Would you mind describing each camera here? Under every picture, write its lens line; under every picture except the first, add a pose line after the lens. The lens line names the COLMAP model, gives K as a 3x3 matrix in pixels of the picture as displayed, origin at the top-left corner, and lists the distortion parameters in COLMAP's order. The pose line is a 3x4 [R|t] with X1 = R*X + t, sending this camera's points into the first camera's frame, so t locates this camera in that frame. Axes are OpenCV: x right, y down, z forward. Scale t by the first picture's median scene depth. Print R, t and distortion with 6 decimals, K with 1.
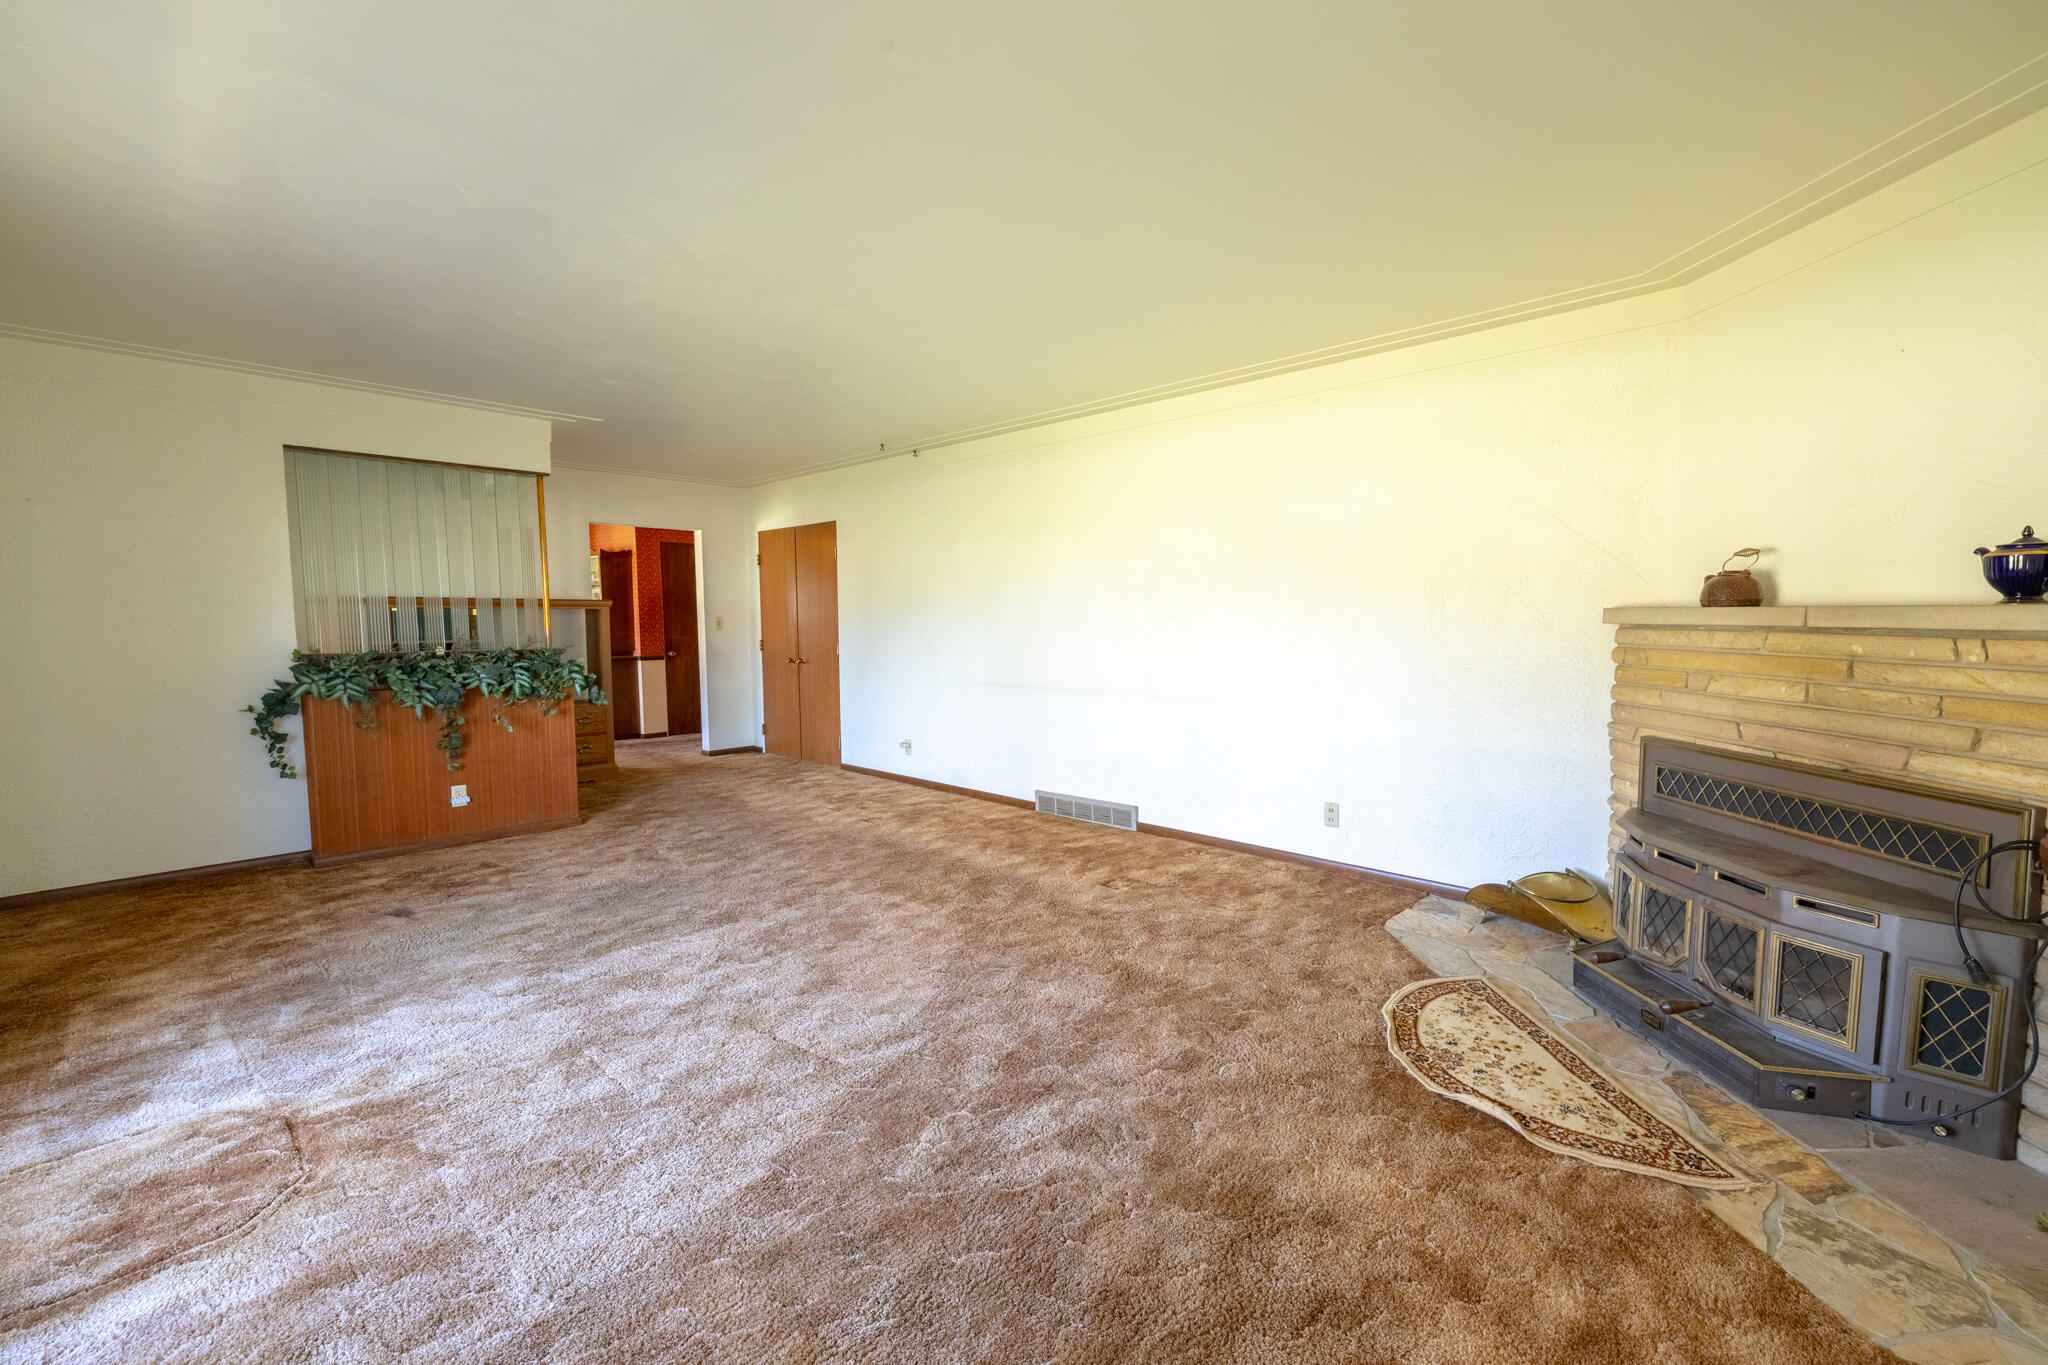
lens RADIAL K [[857.6, 0, 1030.8], [0, 857.6, 682.4], [0, 0, 1]] dist [-0.000067, 0.000581]
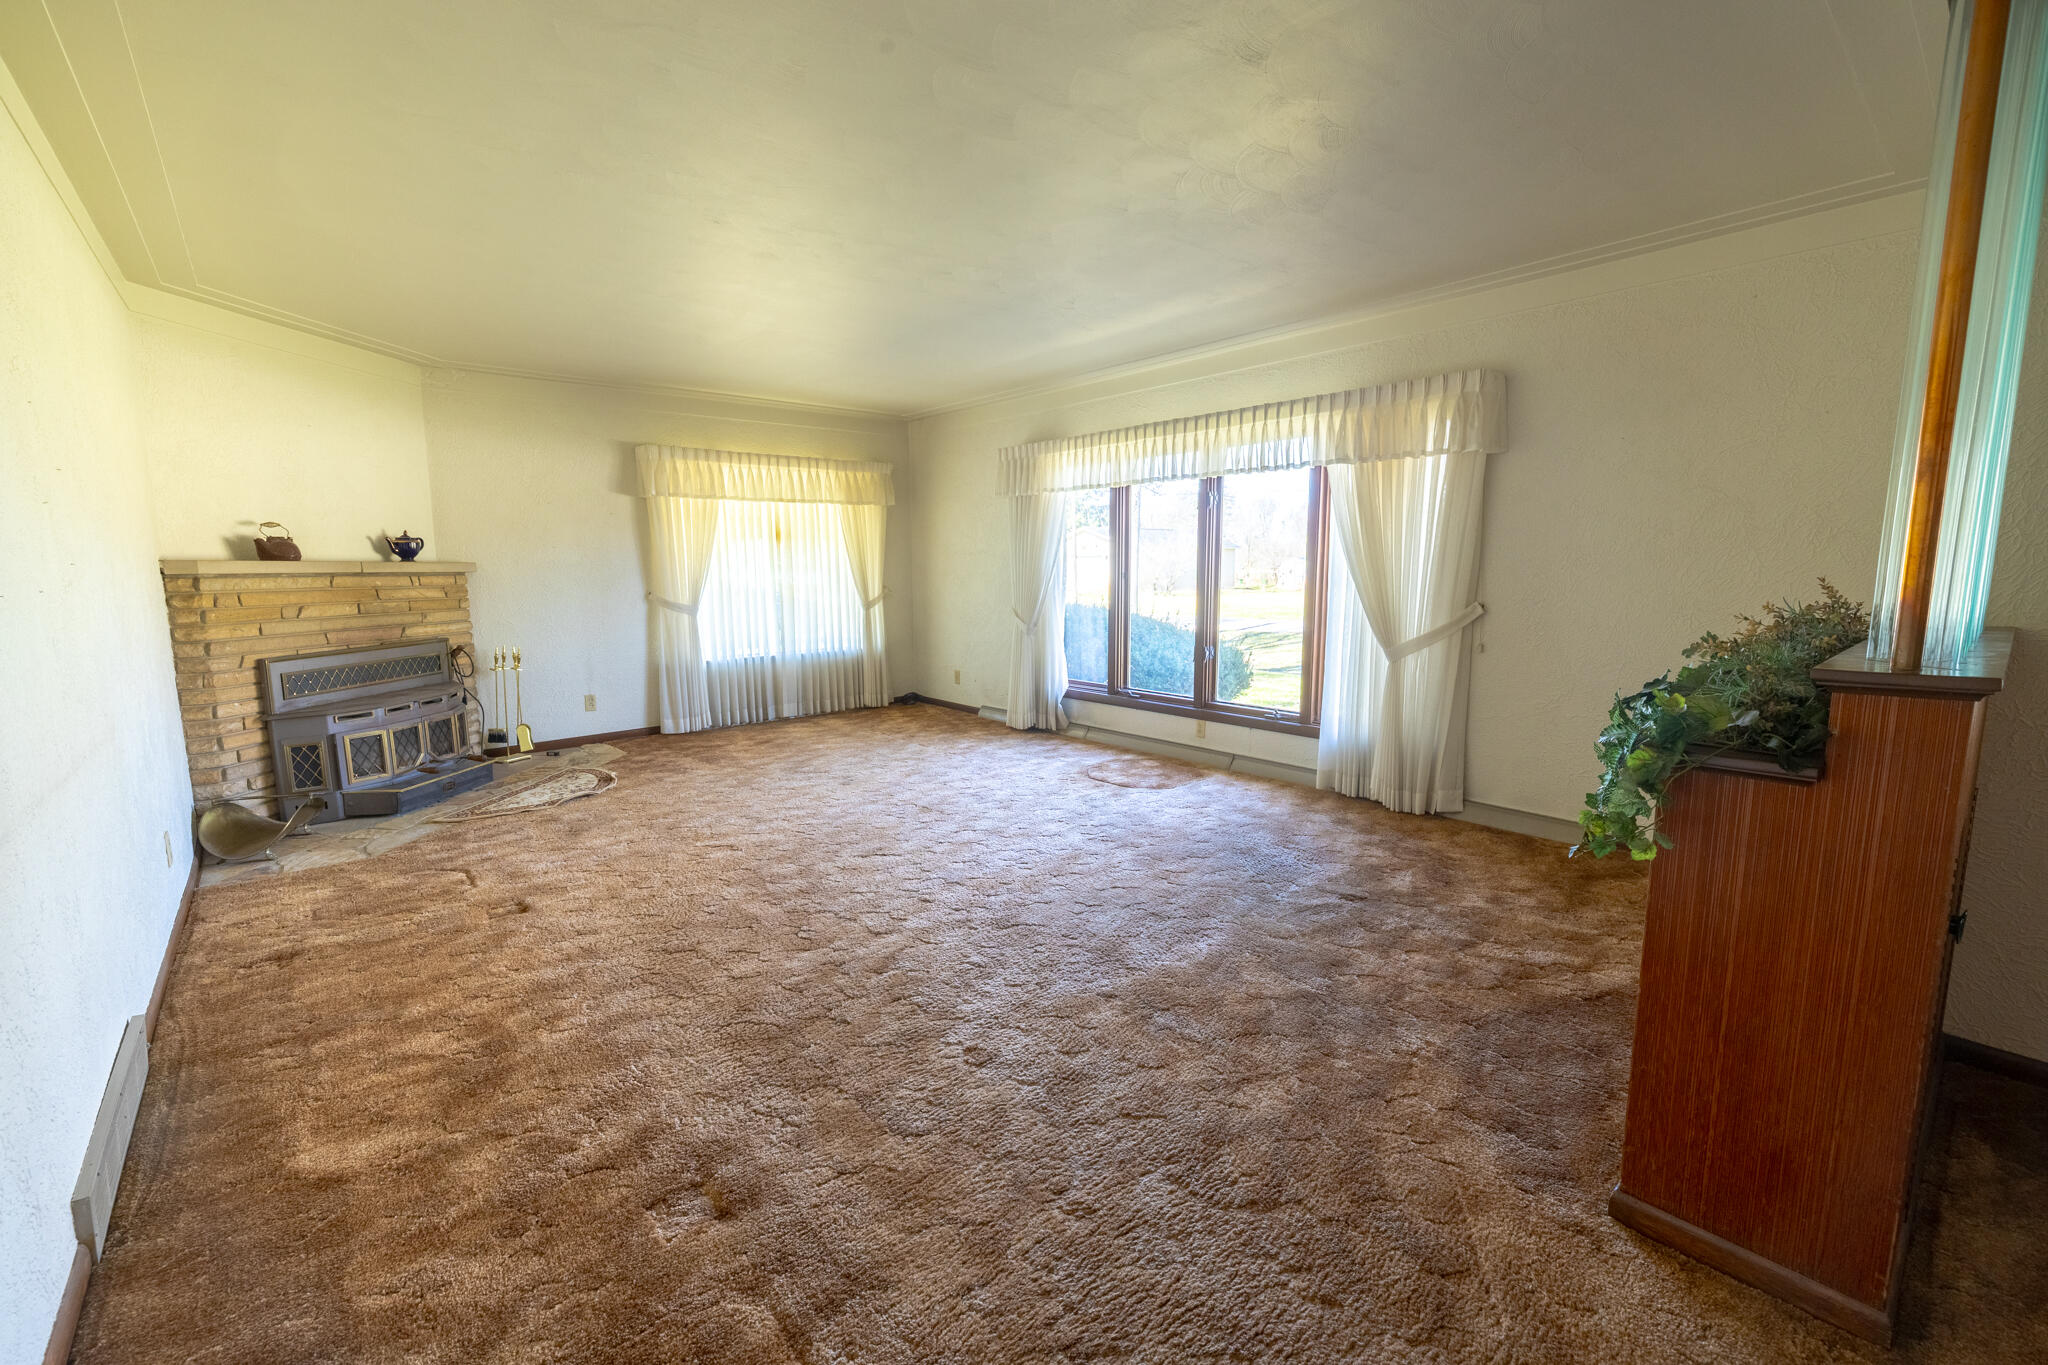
lens RADIAL K [[857.6, 0, 1019.9], [0, 857.6, 687.5], [0, 0, 1]] dist [-0.000067, 0.000581]
pose [[-0.995139, -0.004587, 0.098372, -0.620733], [0.016994, 0.975931, 0.217418, -0.176452], [-0.097002, 0.218033, -0.971109, 2.379216]]
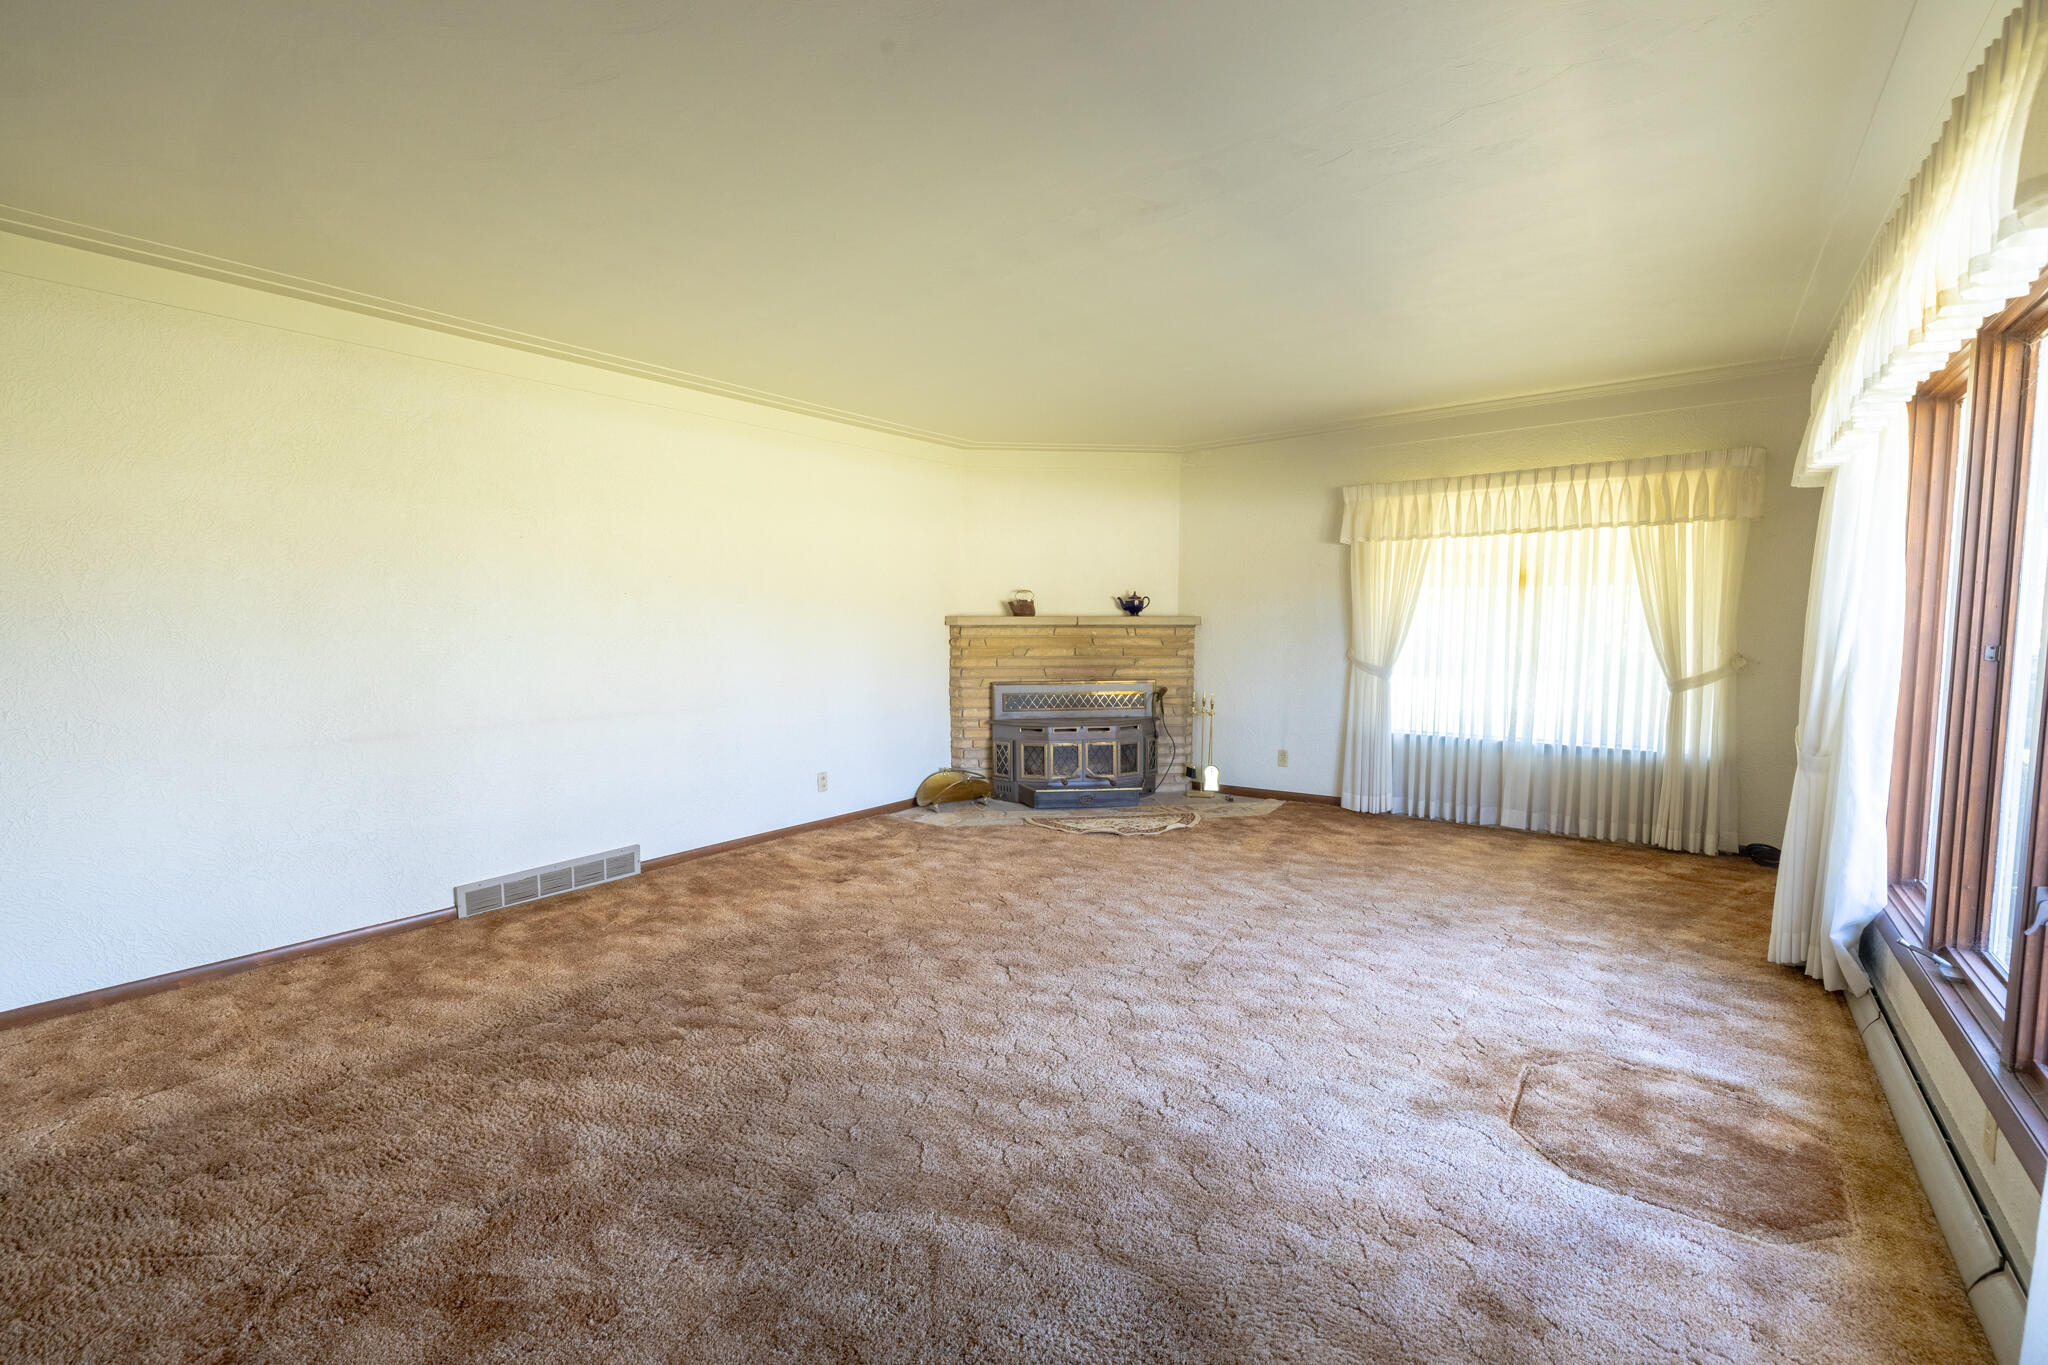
lens RADIAL K [[857.6, 0, 1034.3], [0, 857.6, 686.8], [0, 0, 1]] dist [-0.000067, 0.000581]
pose [[-0.121136, -0.073740, 0.989893, -1.339153], [0.079881, 0.993278, 0.083768, -0.090782], [-0.989417, 0.089221, -0.114431, 1.235915]]
